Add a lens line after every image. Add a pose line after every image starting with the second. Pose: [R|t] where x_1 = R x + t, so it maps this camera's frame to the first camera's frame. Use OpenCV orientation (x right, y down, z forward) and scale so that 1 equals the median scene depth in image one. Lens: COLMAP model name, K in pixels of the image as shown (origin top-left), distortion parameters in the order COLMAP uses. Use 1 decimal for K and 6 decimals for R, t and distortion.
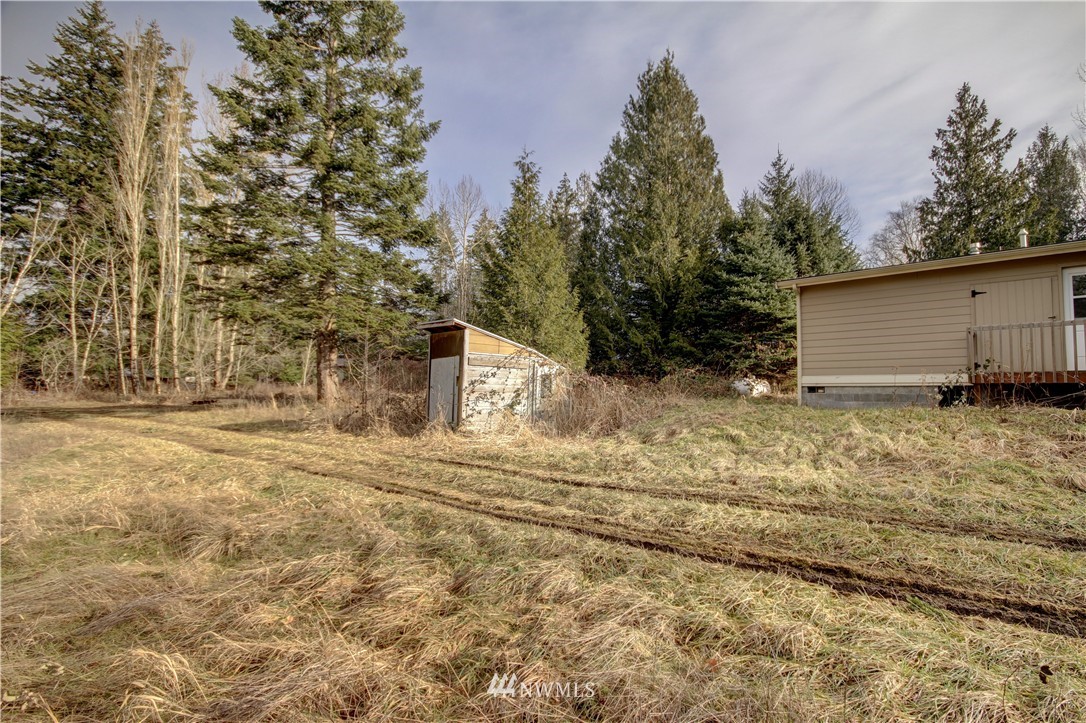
lens RADIAL K [[503.1, 0, 554.4], [0, 503.1, 364.1], [0, 0, 1]] dist [0.014146, -0.016987]
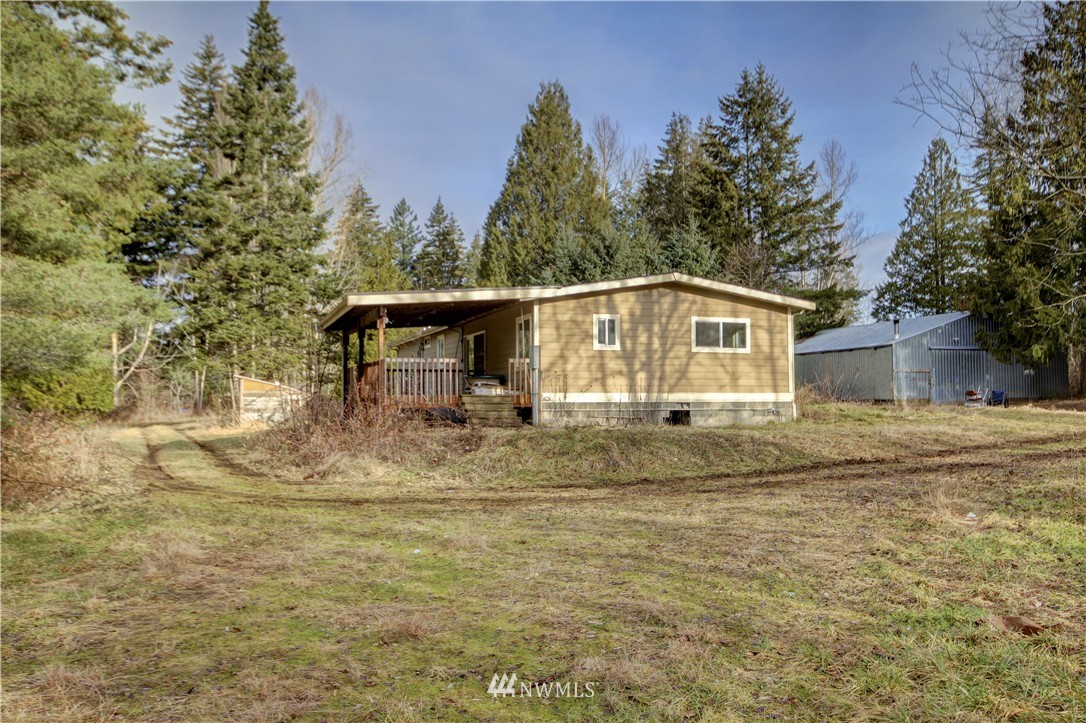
lens RADIAL K [[948.7, 0, 543.0], [0, 948.7, 361.5], [0, 0, 1]] dist [0.017626, 0.006622]
pose [[0.866765, -0.034597, -0.497515, 1.774616], [0.042254, 0.999098, 0.004138, -0.066179], [0.496923, -0.024609, 0.867446, -1.099901]]
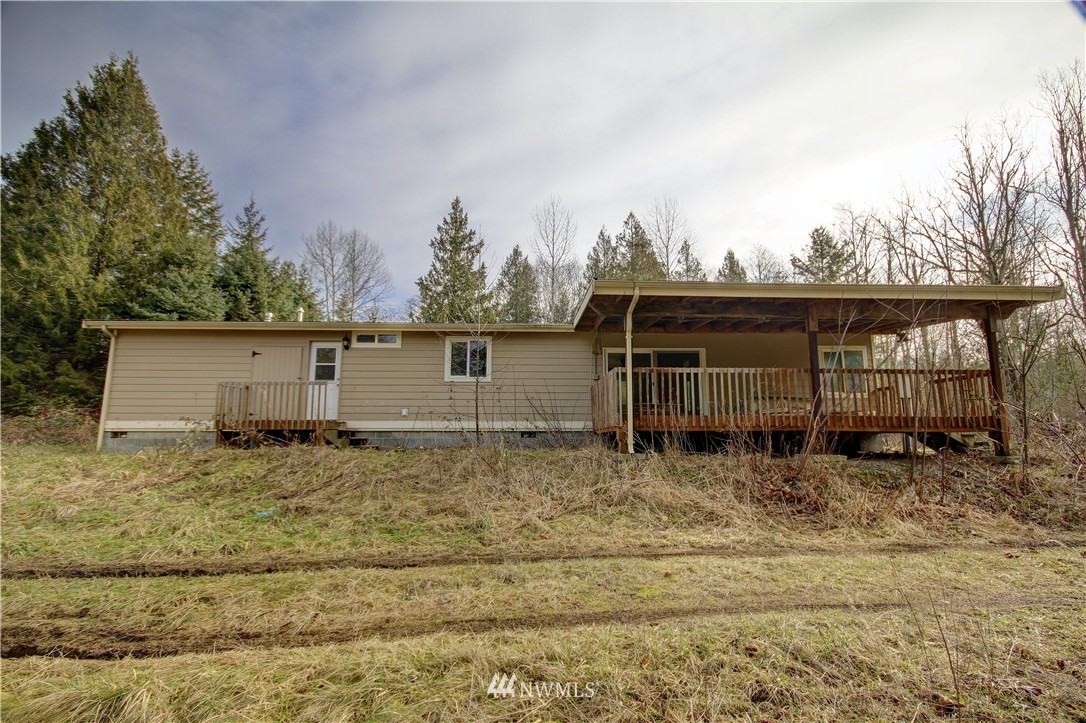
lens RADIAL K [[503.1, 0, 554.4], [0, 503.1, 364.1], [0, 0, 1]] dist [0.014146, -0.016987]
pose [[0.711952, 0.092893, 0.696057, 0.279226], [-0.033186, 0.994555, -0.098785, -0.011374], [-0.701443, 0.047231, 0.711159, -0.195177]]
